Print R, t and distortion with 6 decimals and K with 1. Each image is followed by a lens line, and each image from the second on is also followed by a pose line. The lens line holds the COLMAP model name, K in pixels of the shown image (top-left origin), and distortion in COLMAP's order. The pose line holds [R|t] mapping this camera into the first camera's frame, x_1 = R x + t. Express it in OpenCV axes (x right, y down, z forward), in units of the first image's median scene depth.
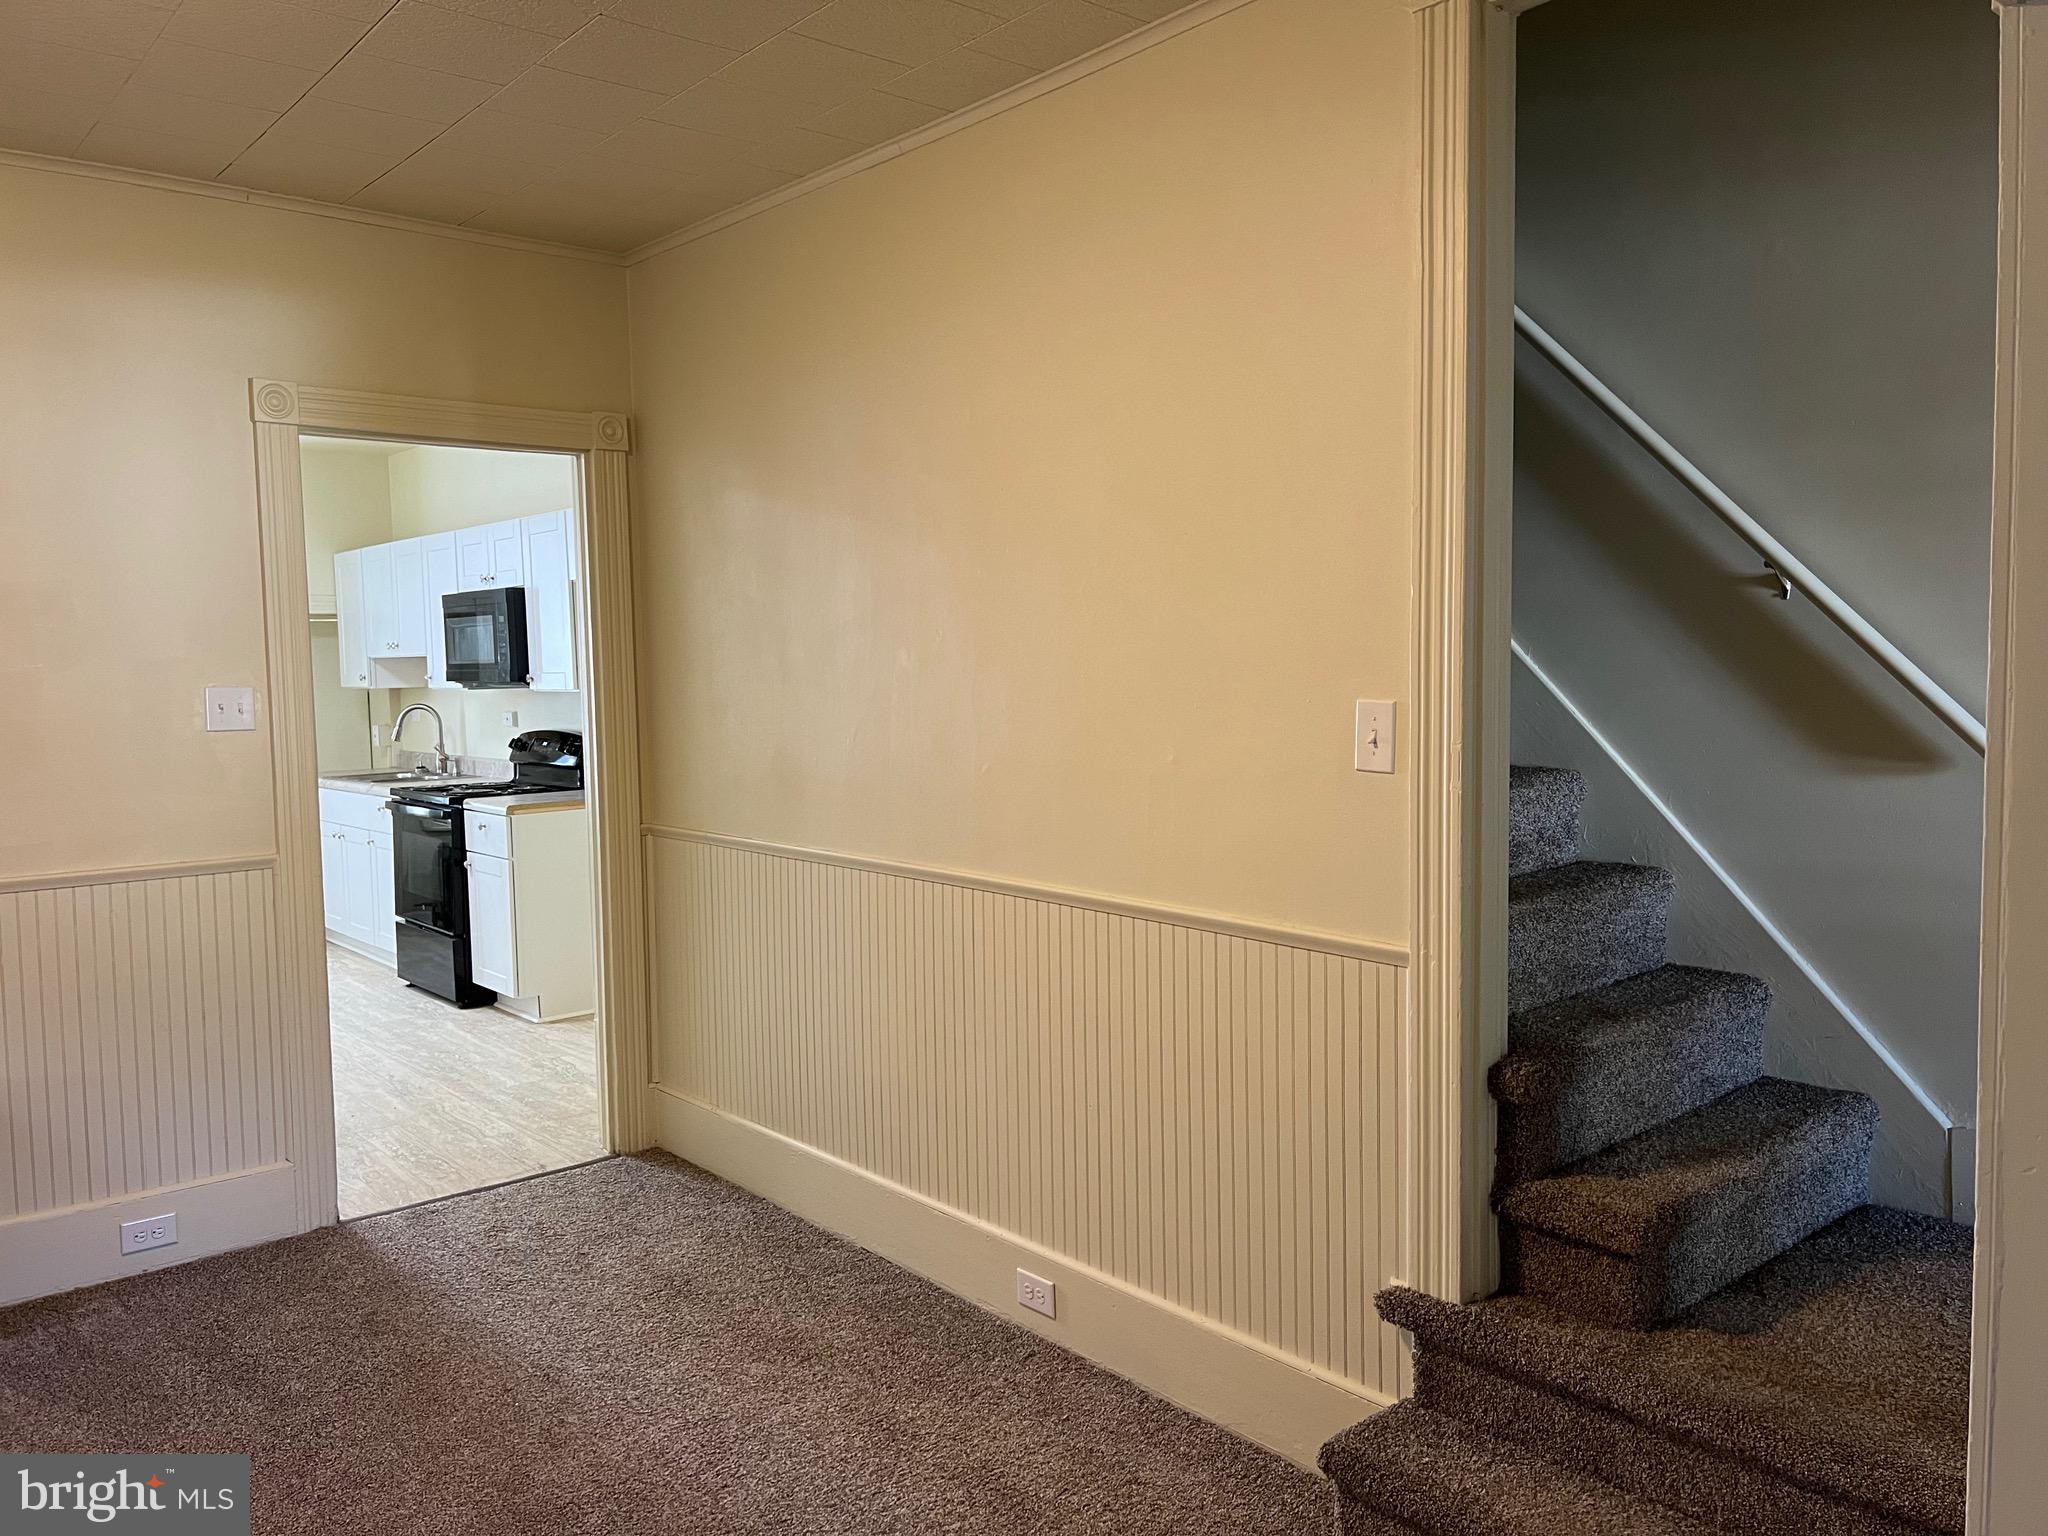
lens RADIAL K [[1540.5, 0, 1038.9], [0, 1540.5, 765.6], [0, 0, 1]] dist [0.072586, -0.074615]
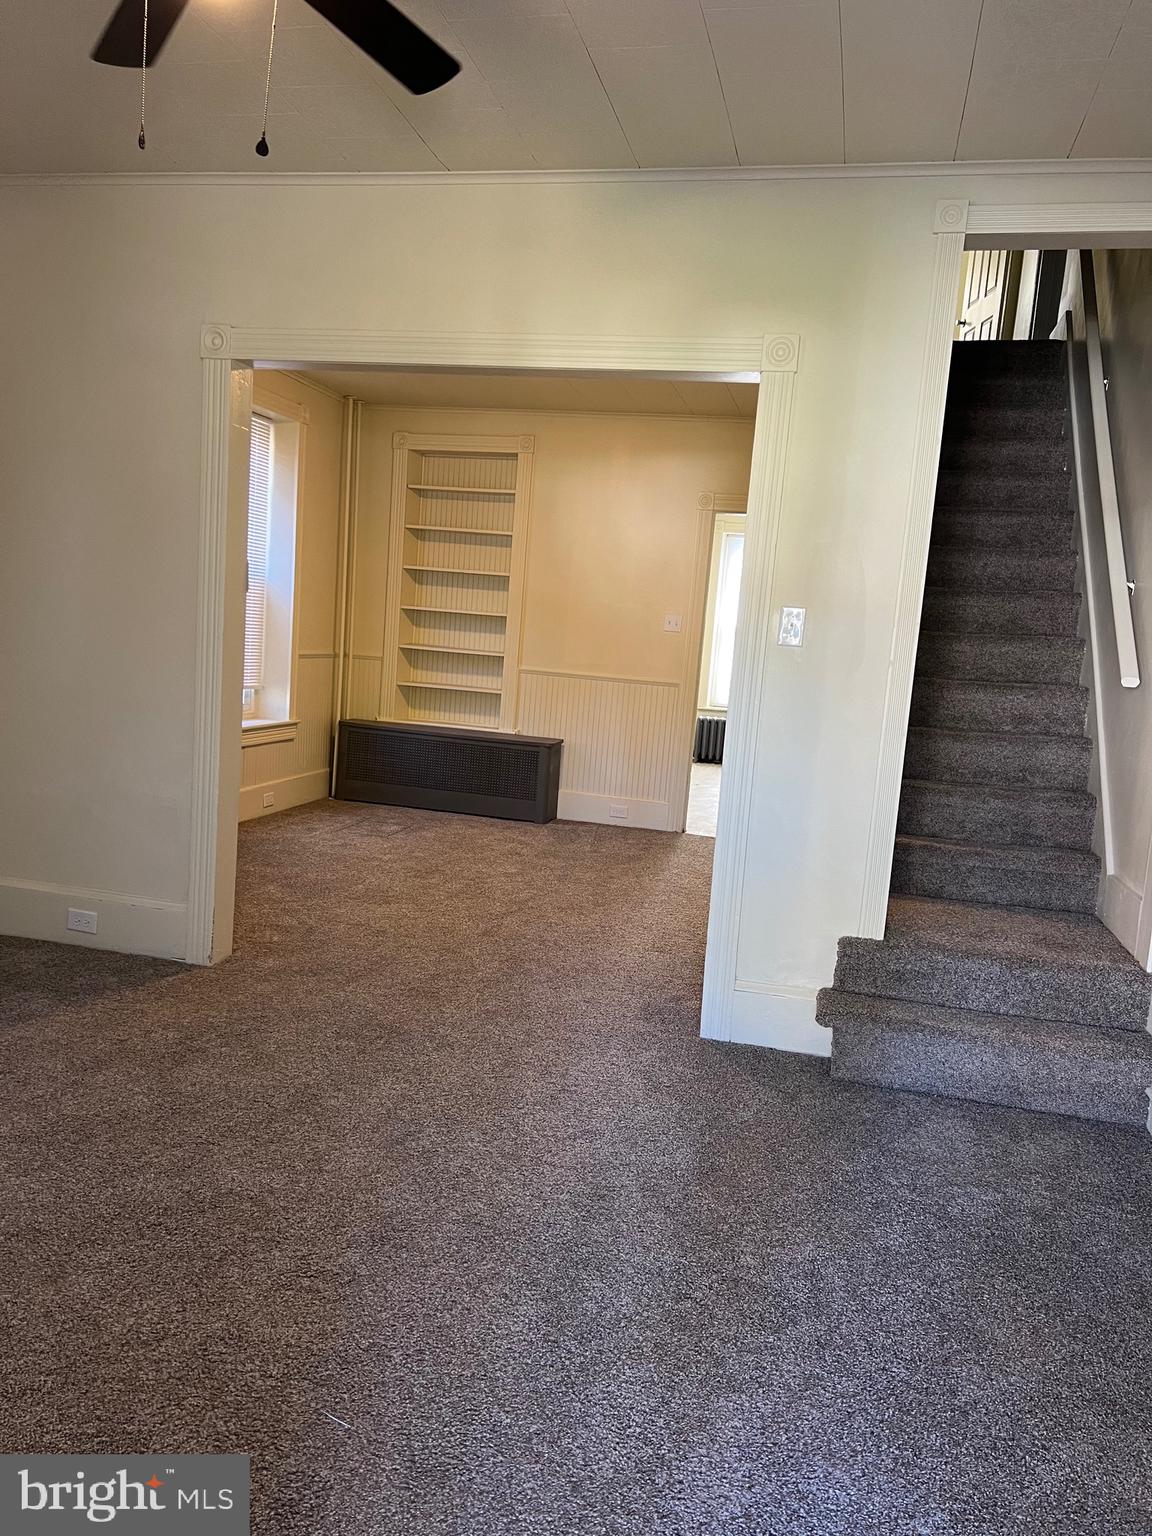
lens RADIAL K [[1155.4, 0, 567.2], [0, 1155.4, 784.6], [0, 0, 1]] dist [0.072586, -0.074615]
pose [[0.577538, 0.170616, -0.798336, 0.795232], [-0.143895, 0.983881, 0.106172, 0.040723], [0.803582, 0.053559, 0.592779, -0.223776]]
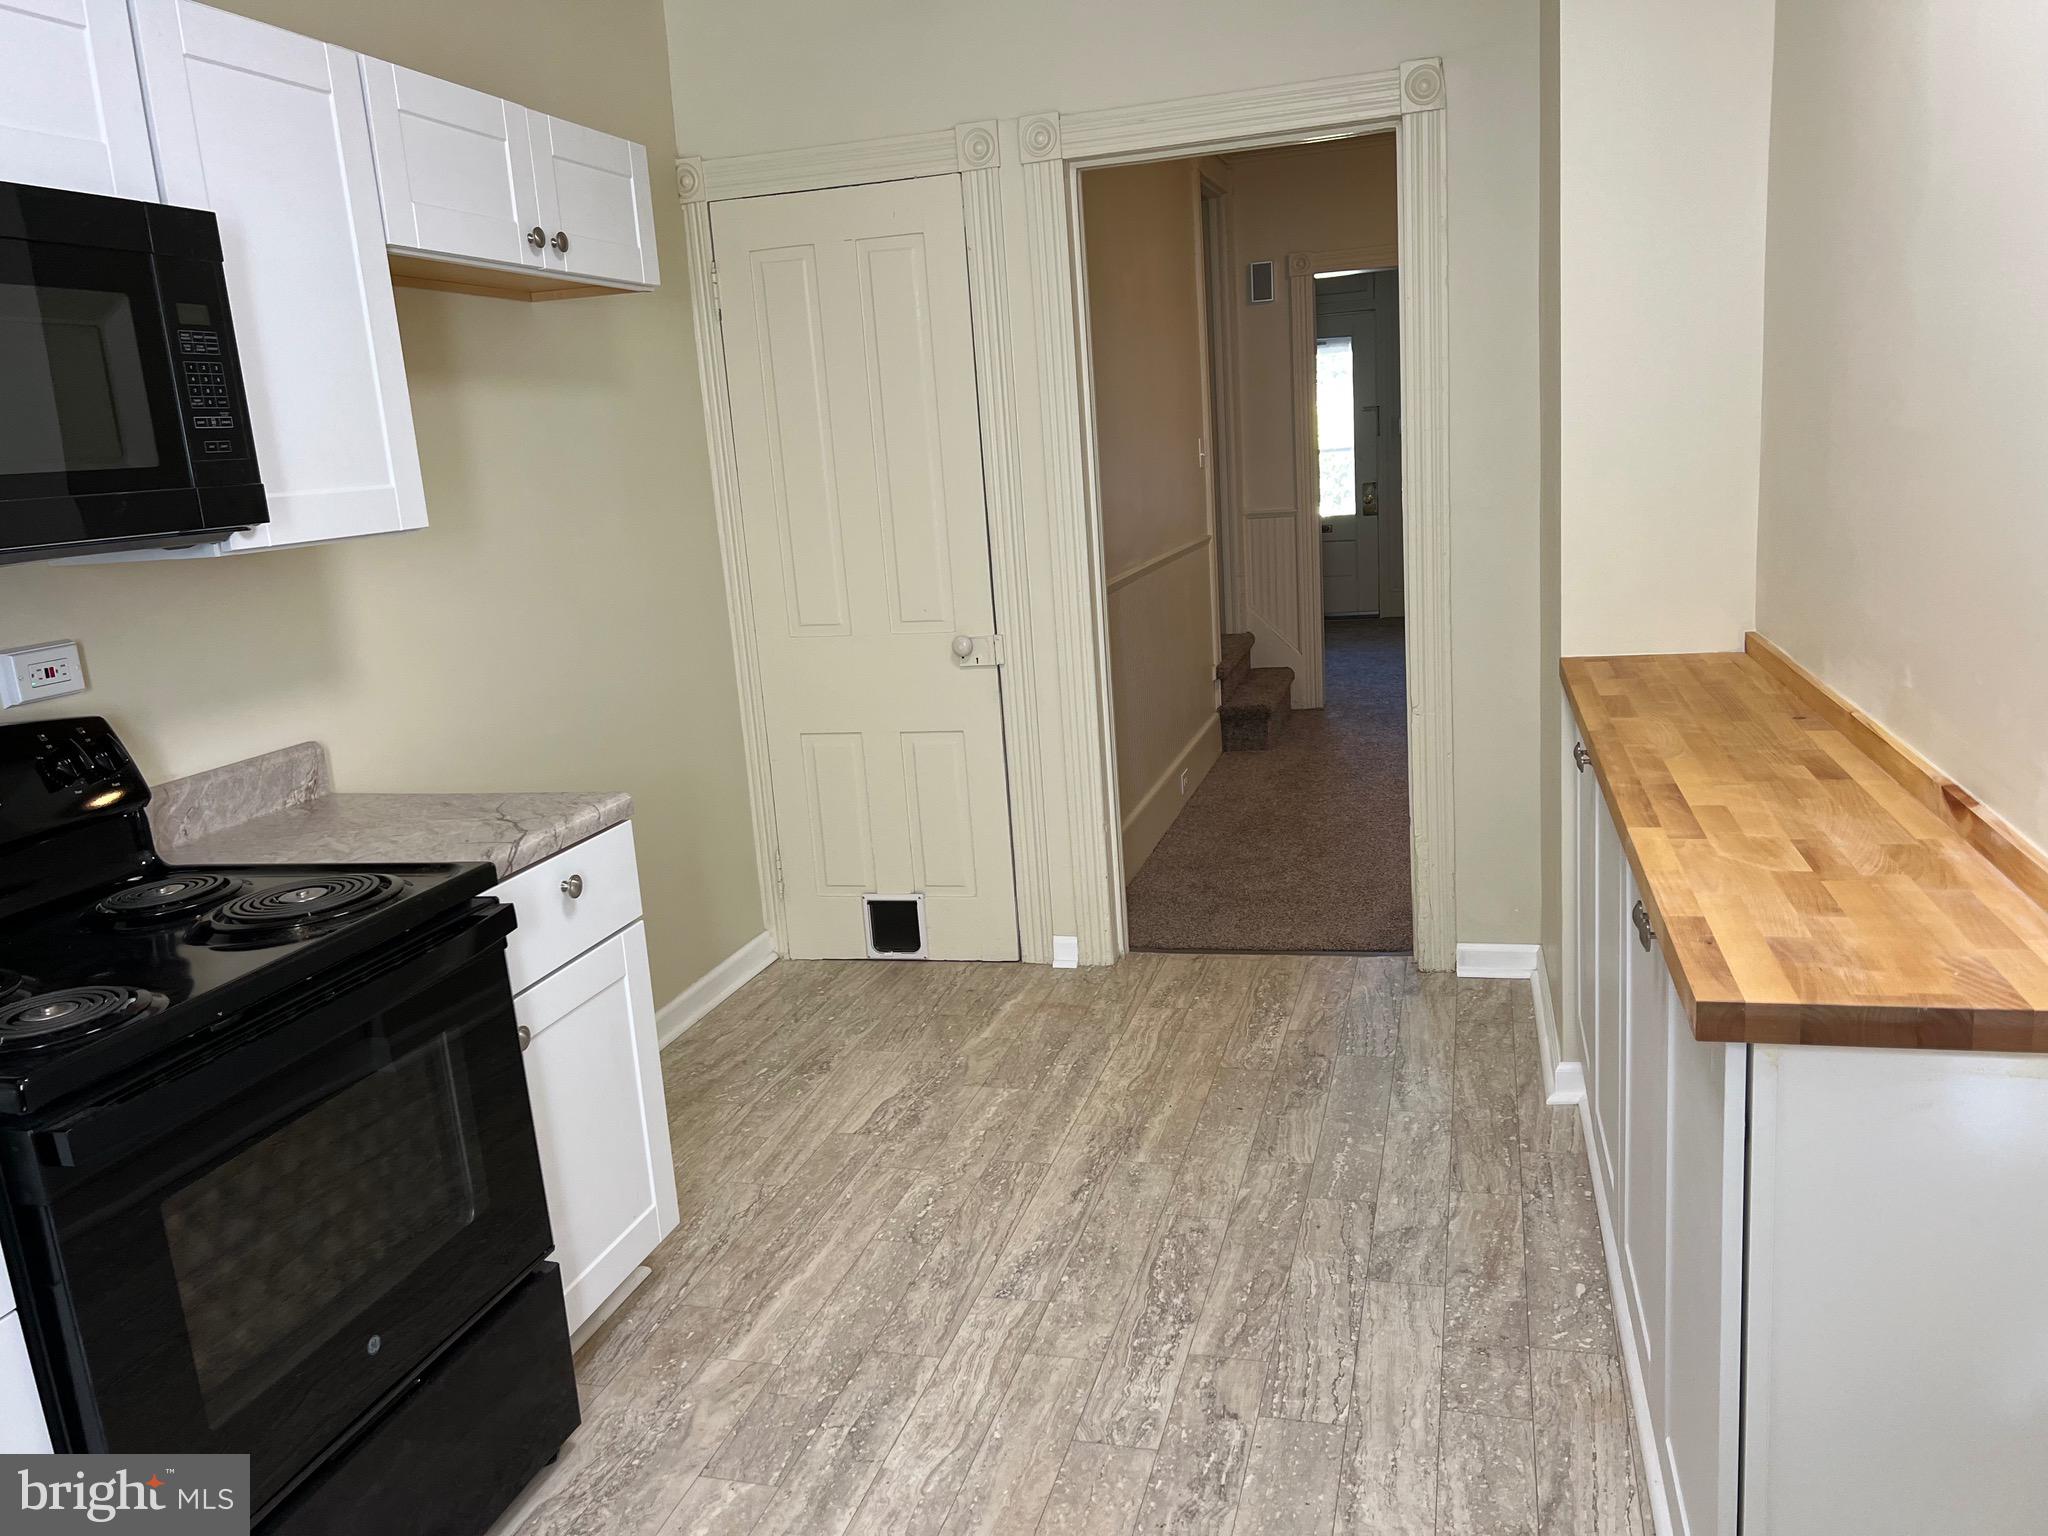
lens RADIAL K [[1540.5, 0, 1028.2], [0, 1540.5, 763.5], [0, 0, 1]] dist [0.072586, -0.074615]
pose [[-0.554195, -0.117253, 0.824087, -0.964227], [0.143773, 0.961665, 0.233514, -0.079682], [-0.819876, 0.247894, -0.516092, 1.461381]]
